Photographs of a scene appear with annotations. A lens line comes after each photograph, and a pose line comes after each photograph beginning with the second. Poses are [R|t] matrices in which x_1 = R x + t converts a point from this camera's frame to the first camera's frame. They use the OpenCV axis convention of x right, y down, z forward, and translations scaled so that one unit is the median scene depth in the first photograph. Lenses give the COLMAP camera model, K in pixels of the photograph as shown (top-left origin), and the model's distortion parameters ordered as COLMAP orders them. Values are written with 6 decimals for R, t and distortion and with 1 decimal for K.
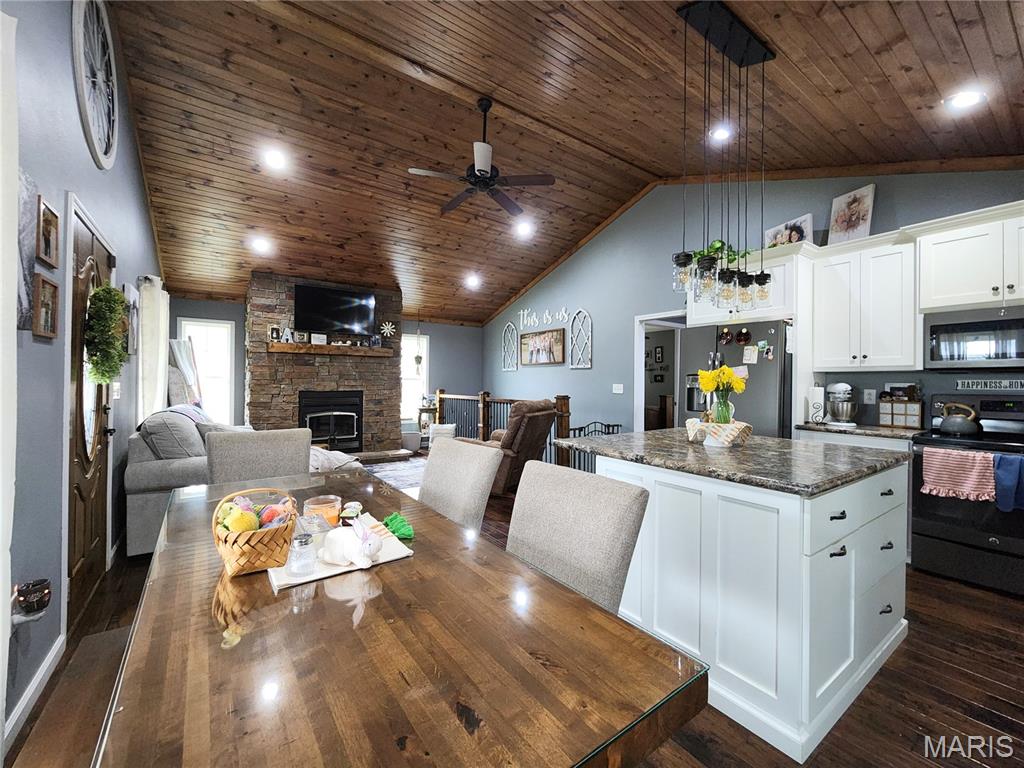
lens RADIAL K [[418.8, 0, 512.8], [0, 418.8, 380.9], [0, 0, 1]] dist [-0.000516, -0.001354]
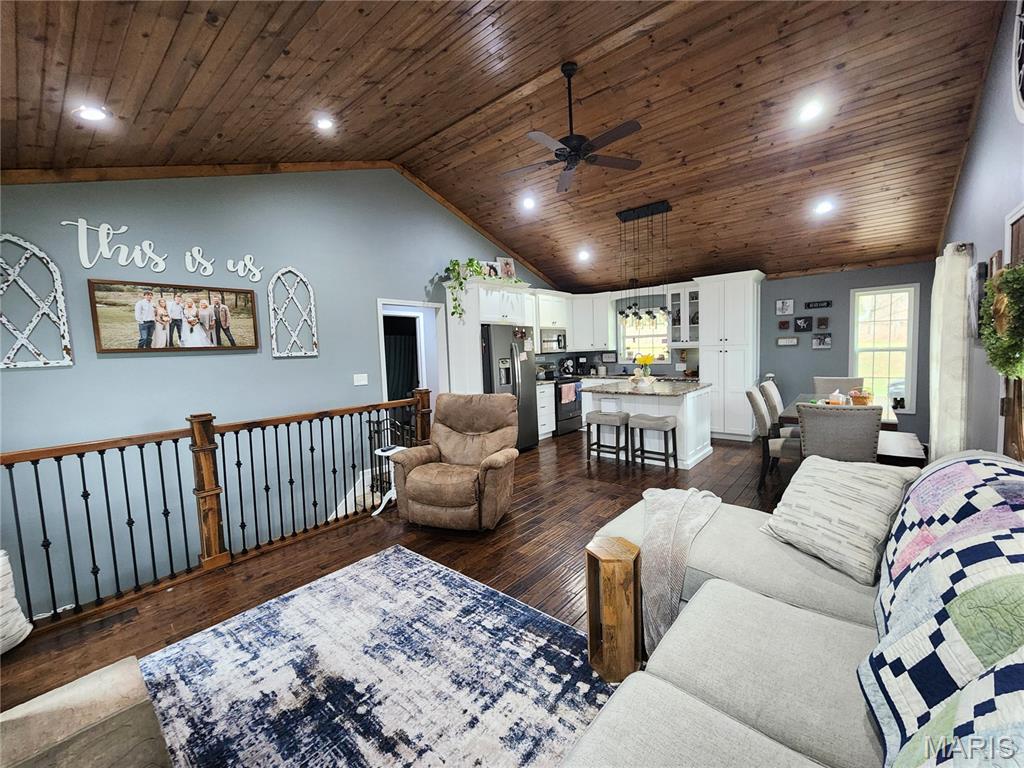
lens RADIAL K [[418.8, 0, 508.9], [0, 418.8, 378.8], [0, 0, 1]] dist [-0.000516, -0.001354]
pose [[-0.238751, -0.067223, 0.968751, -0.590311], [0.033516, 0.996436, 0.077404, -0.035701], [-0.970502, 0.050949, -0.235647, 0.835027]]
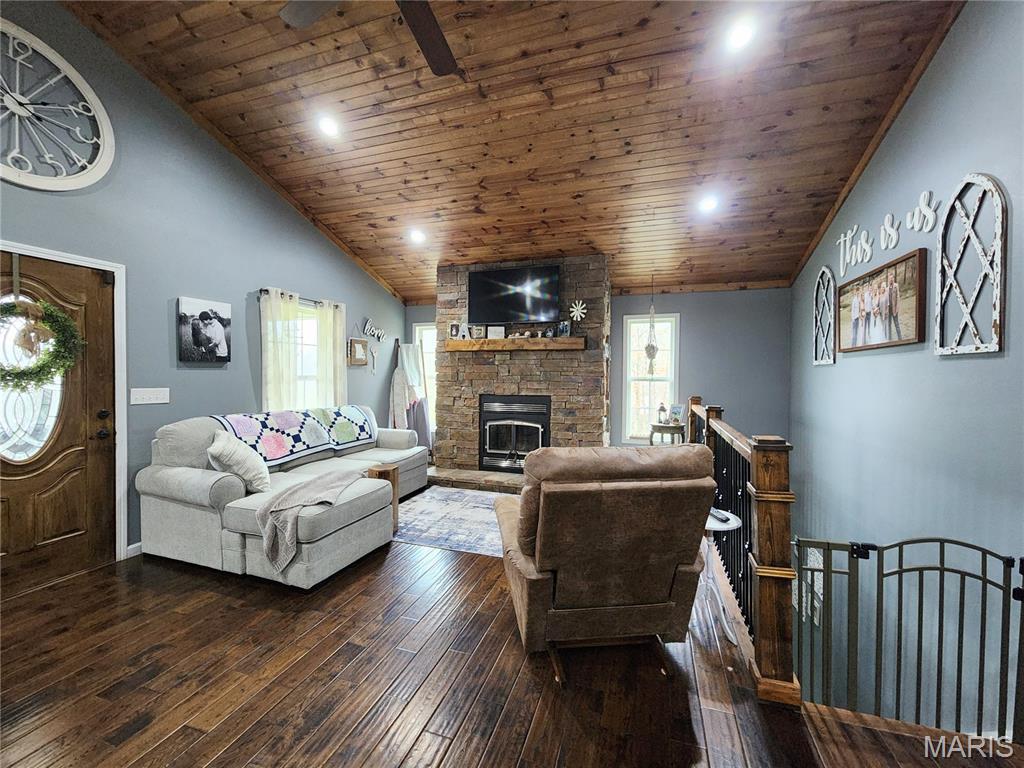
lens RADIAL K [[418.8, 0, 509.1], [0, 418.8, 381.2], [0, 0, 1]] dist [-0.000516, -0.001354]
pose [[0.585709, 0.011100, -0.810446, 0.220629], [0.000237, 0.999904, 0.013866, -0.014141], [0.810522, -0.008313, 0.585650, 0.509888]]
